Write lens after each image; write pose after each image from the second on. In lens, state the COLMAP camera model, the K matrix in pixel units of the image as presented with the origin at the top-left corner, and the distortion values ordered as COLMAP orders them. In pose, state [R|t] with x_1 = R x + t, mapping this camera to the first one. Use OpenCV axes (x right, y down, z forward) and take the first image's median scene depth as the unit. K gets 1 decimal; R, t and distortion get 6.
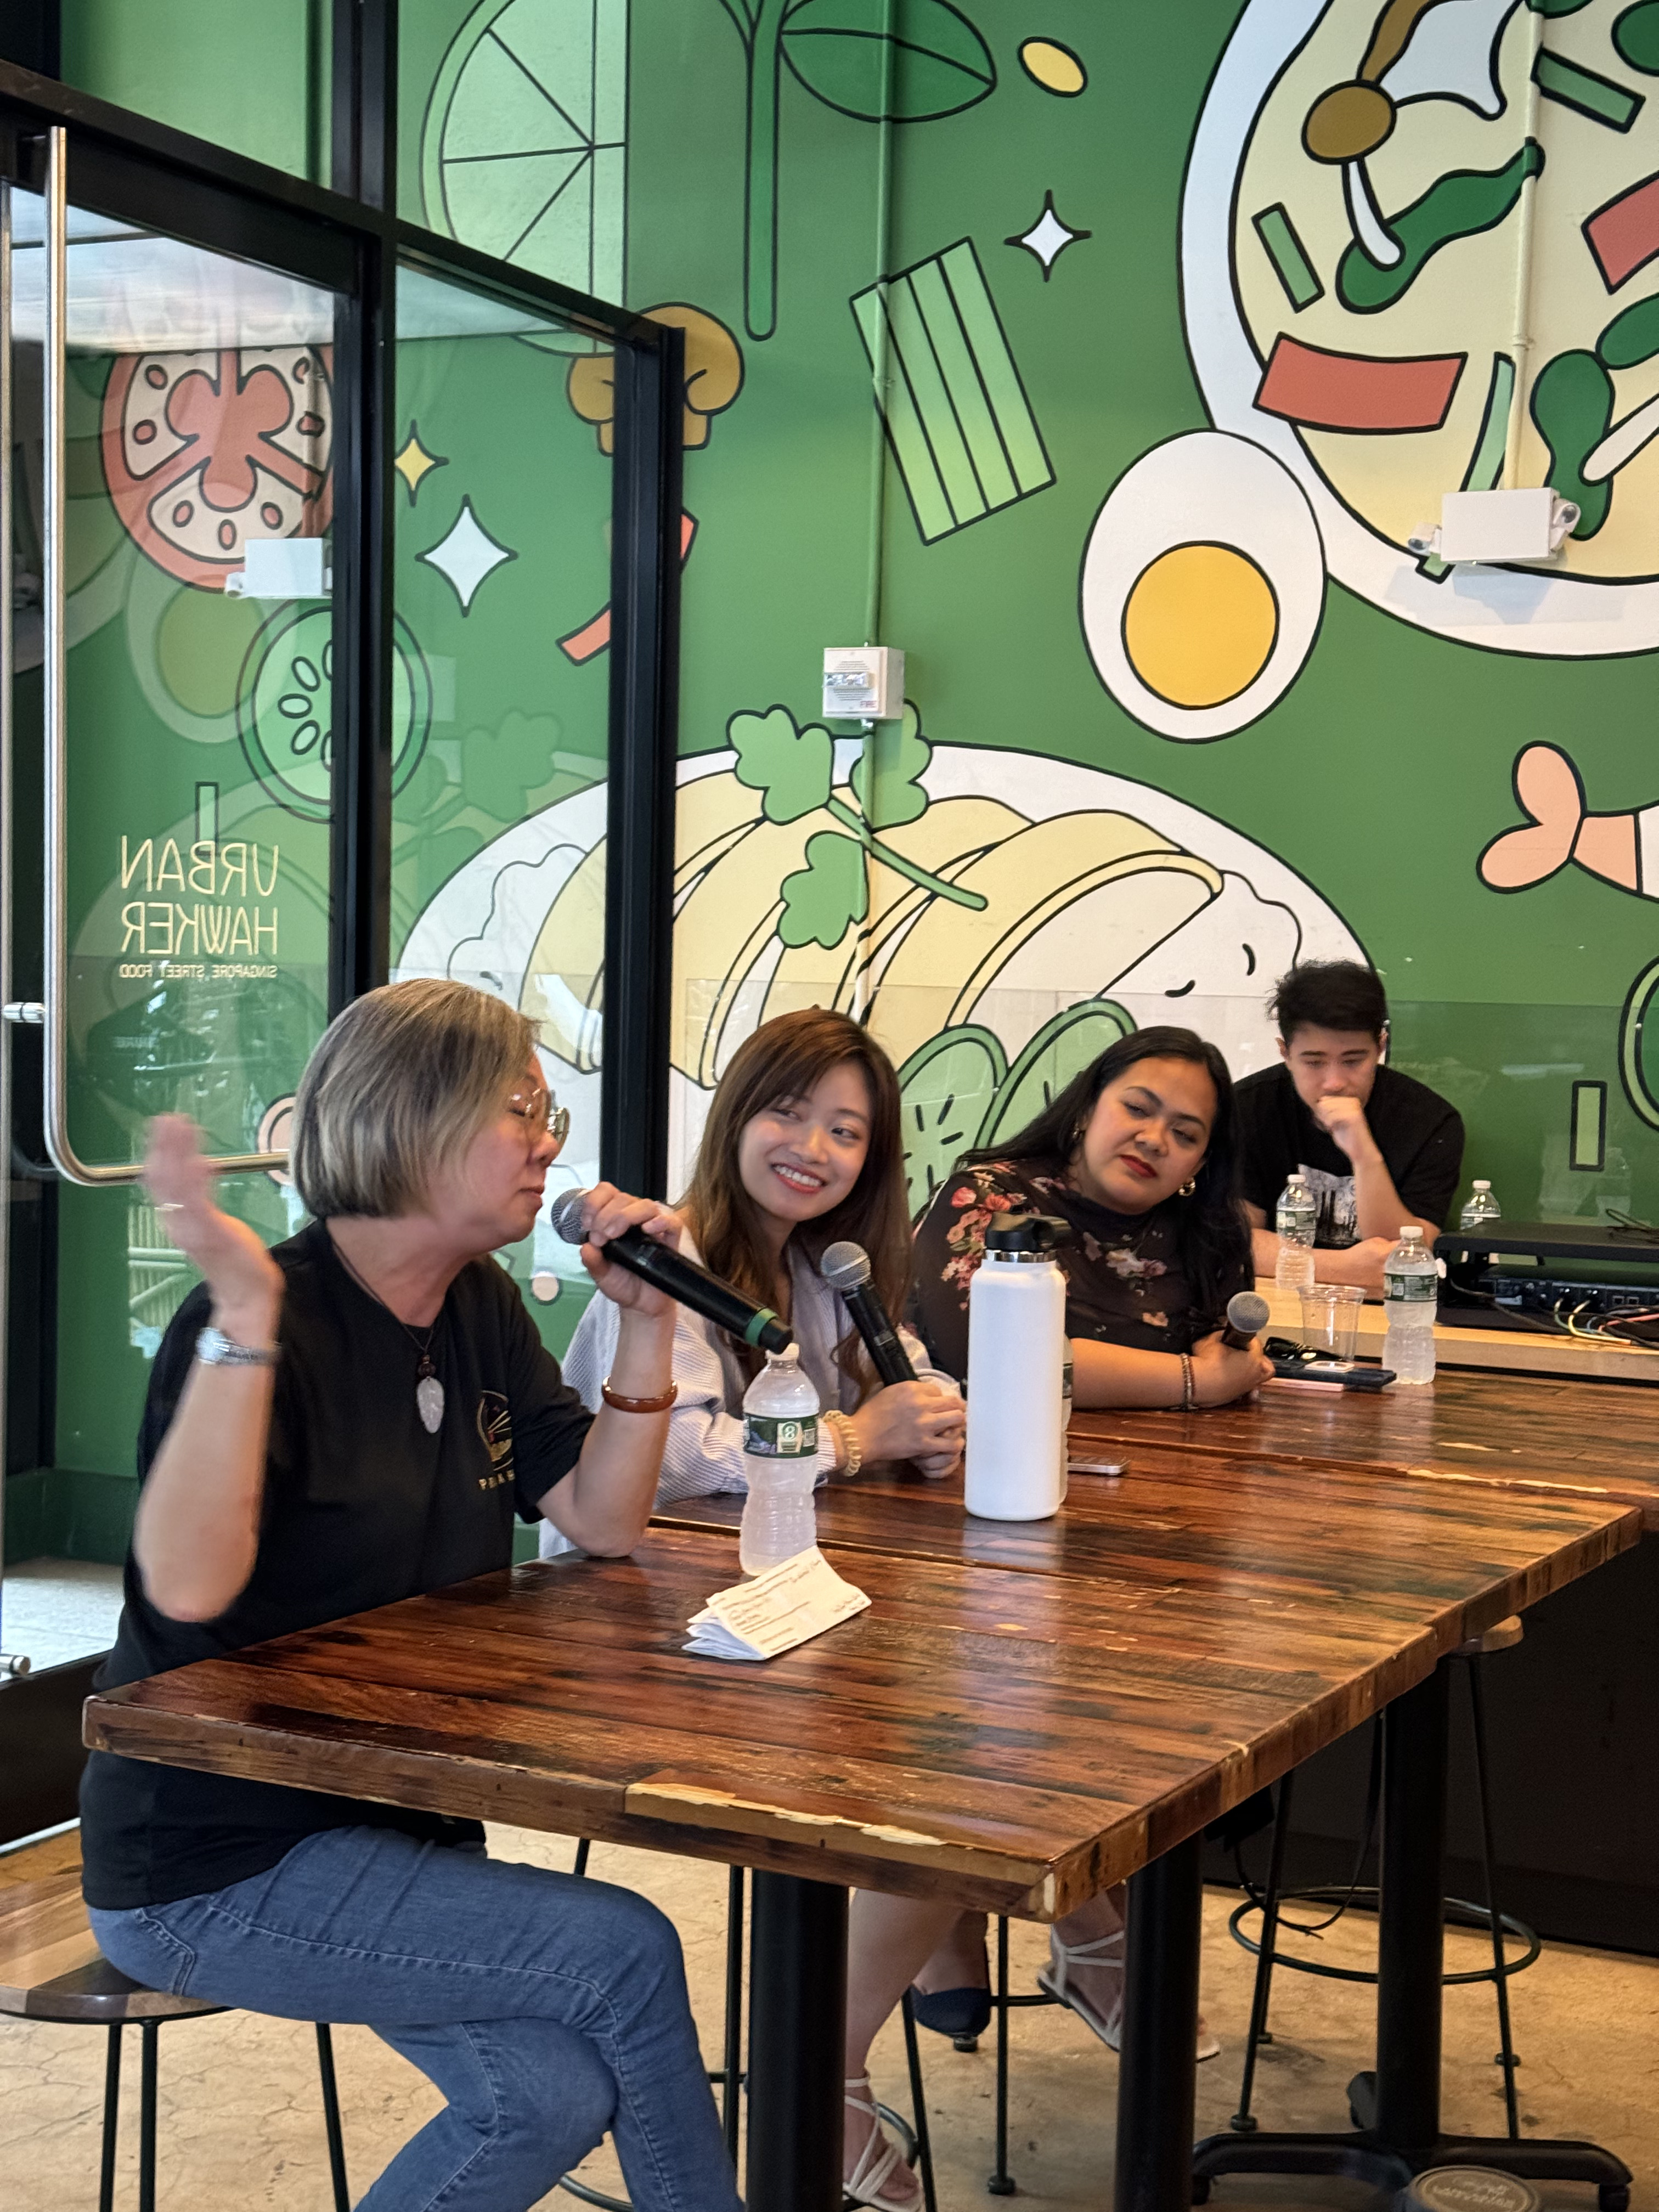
lens RADIAL K [[3010.9, 0, 869.3], [0, 3010.9, 1137.5], [0, 0, 1]] dist [0.092084, 0.000000]
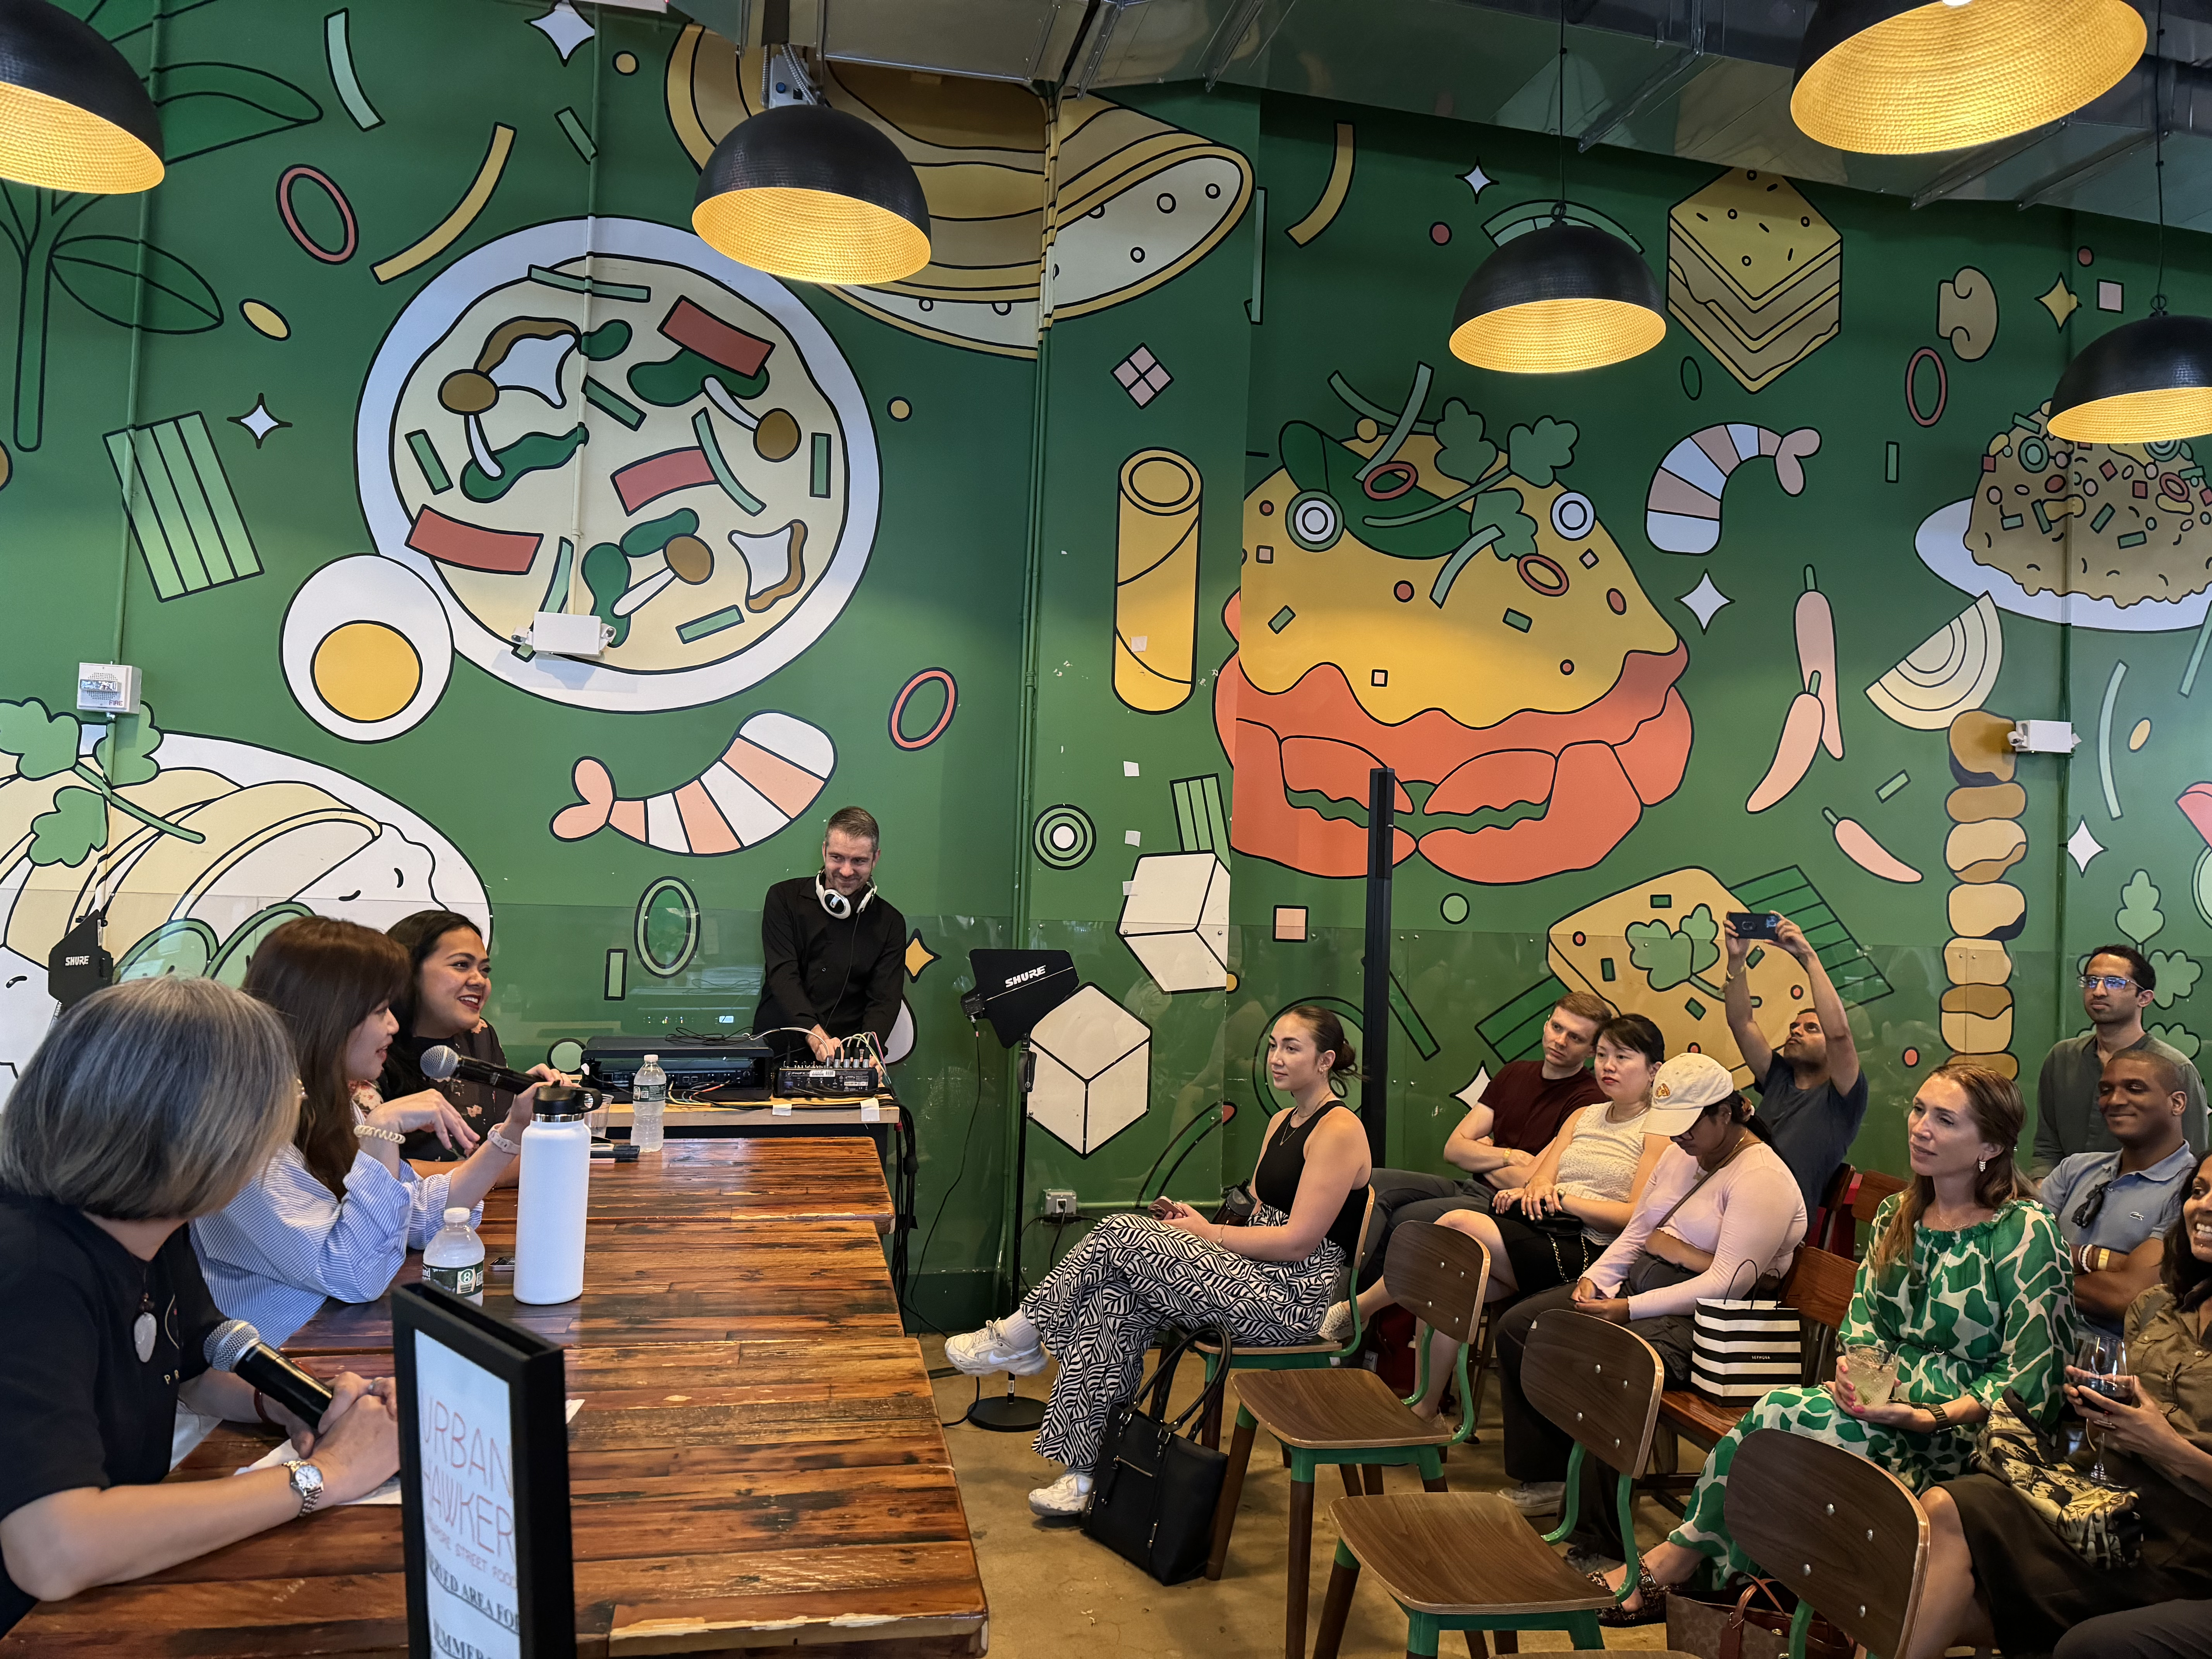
lens RADIAL K [[1528.0, 0, 1091.8], [0, 1528.0, 825.4], [0, 0, 1]] dist [0.079504, -0.098072]
pose [[0.779633, 0.026069, 0.625693, -0.105418], [0.022174, 0.997357, -0.069183, -0.021039], [-0.625843, 0.067812, 0.776995, 0.115903]]
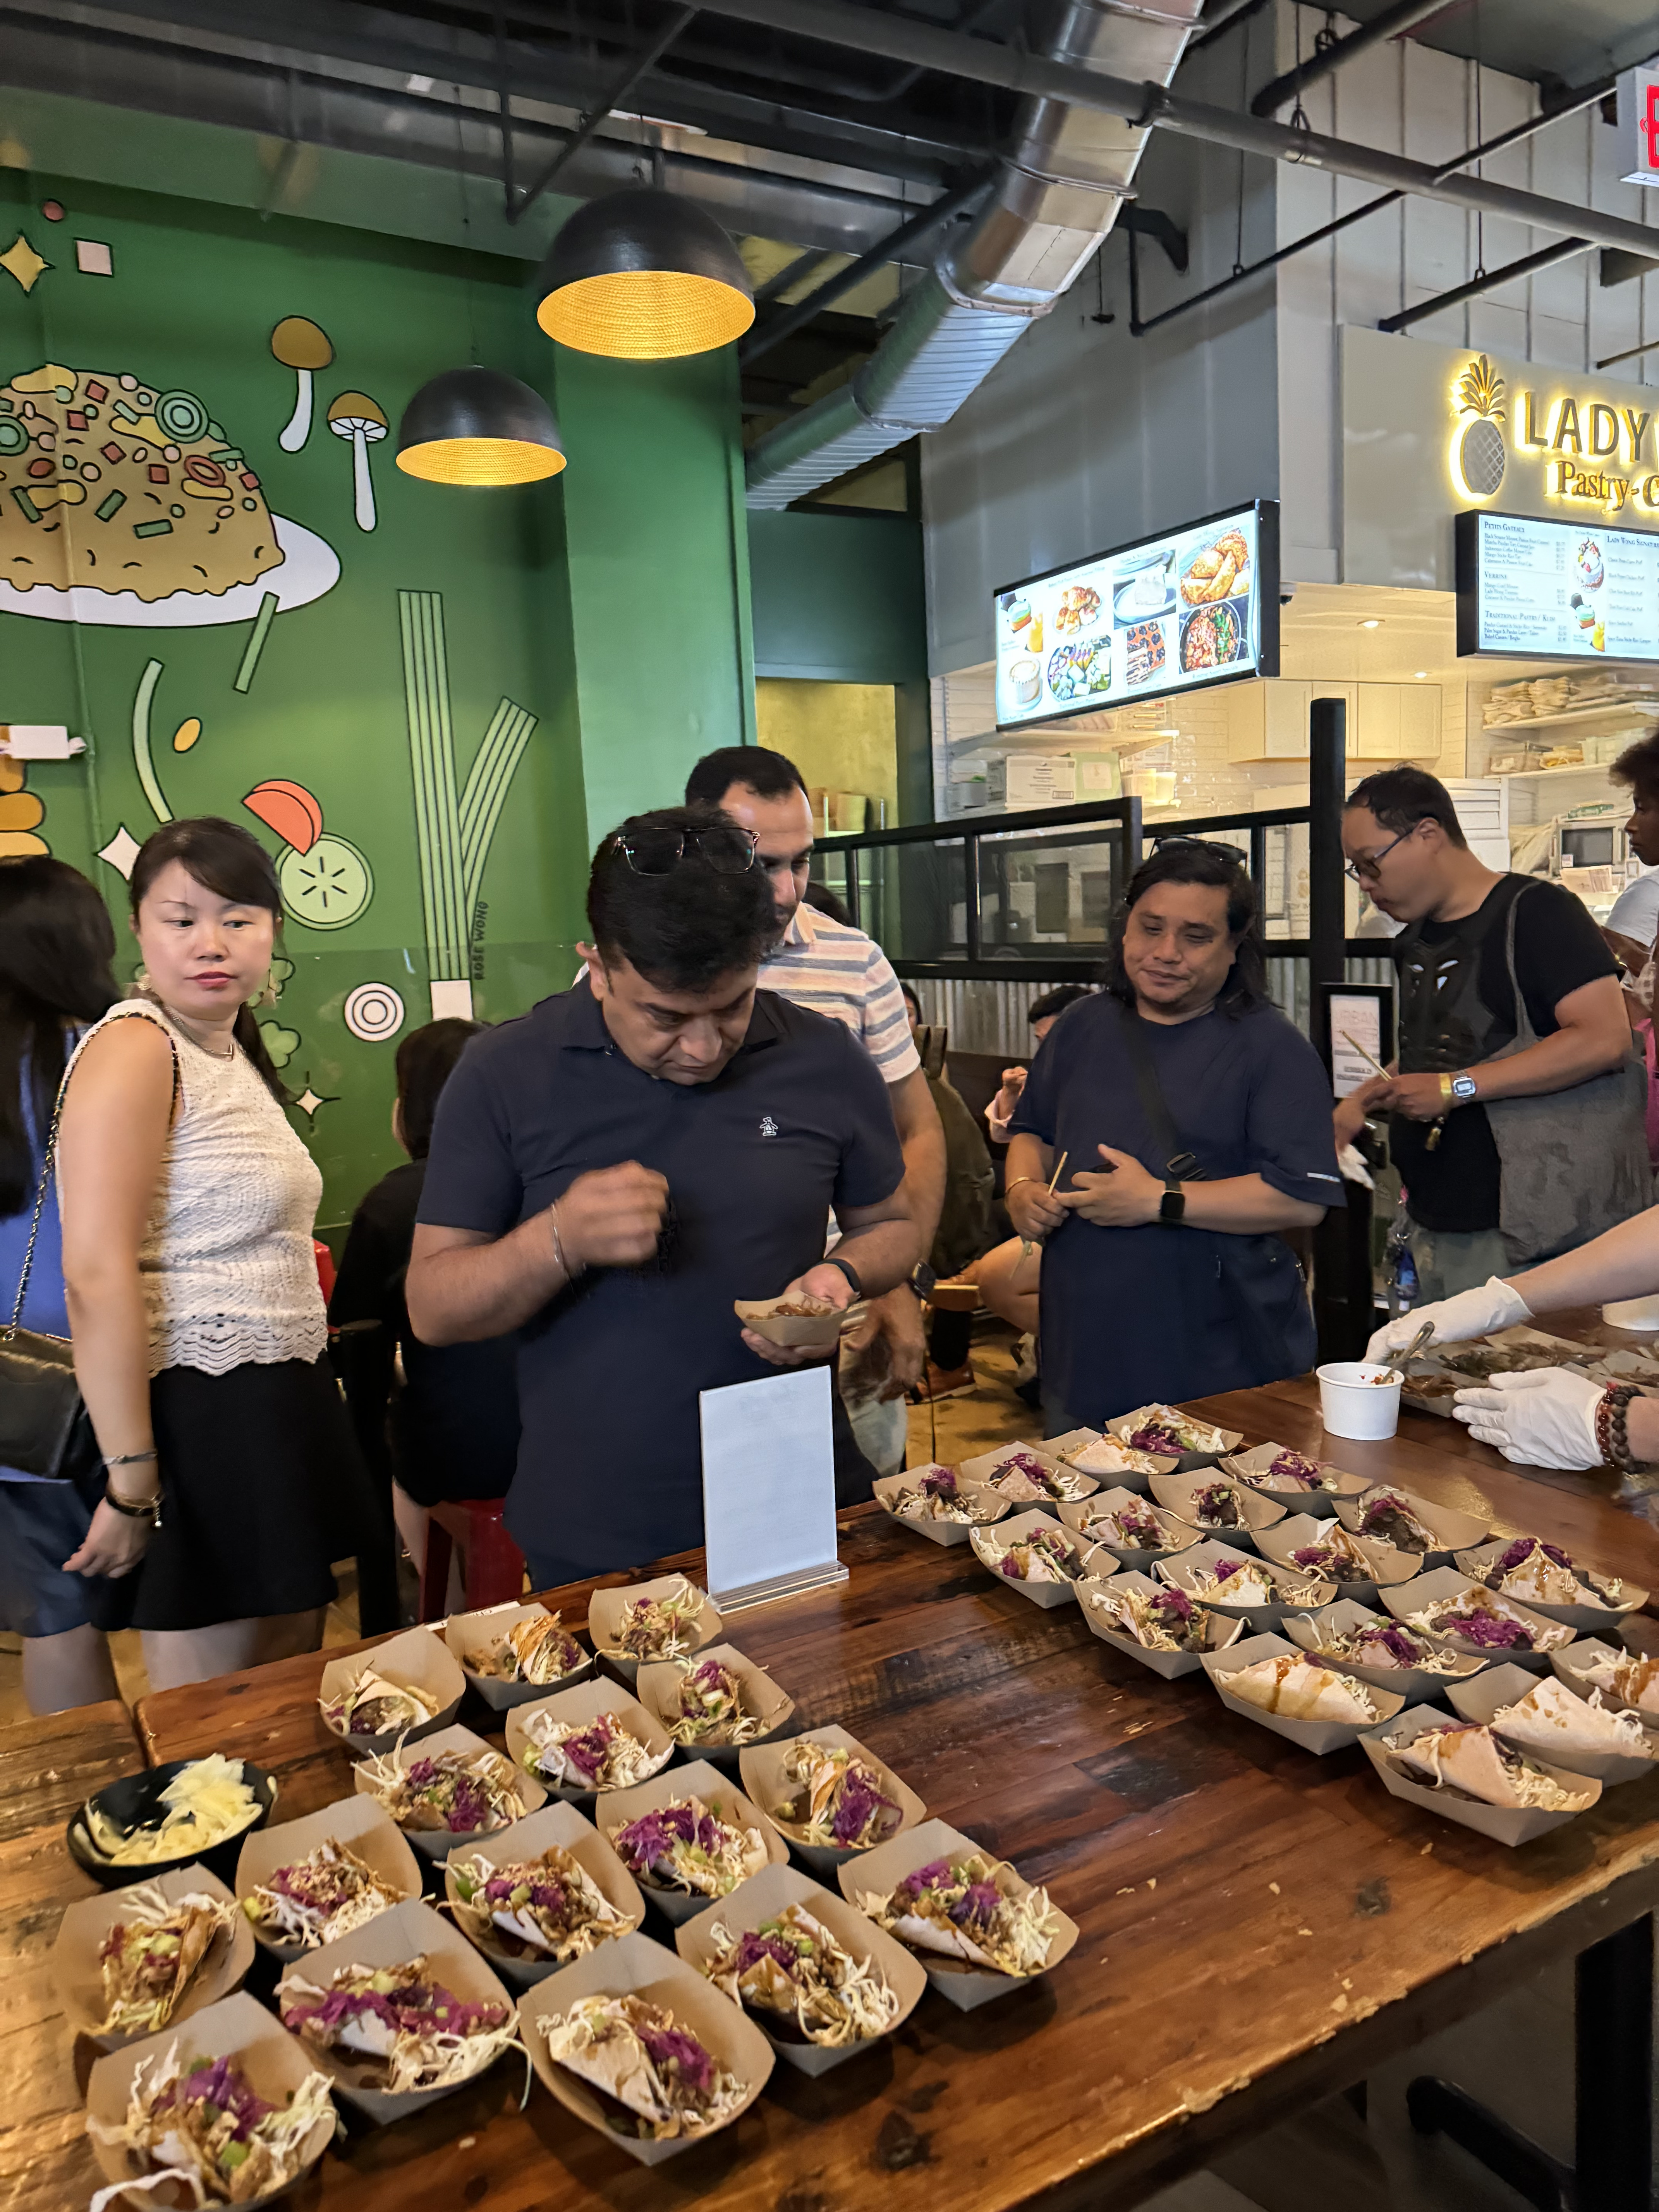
lens RADIAL K [[1528.0, 0, 789.5], [0, 1528.0, 1069.7], [0, 0, 1]] dist [0.079504, -0.098072]
pose [[0.576455, -0.137171, 0.805533, 0.497804], [0.112194, 0.989759, 0.088253, 0.038158], [-0.809390, 0.039502, 0.585941, -0.461265]]
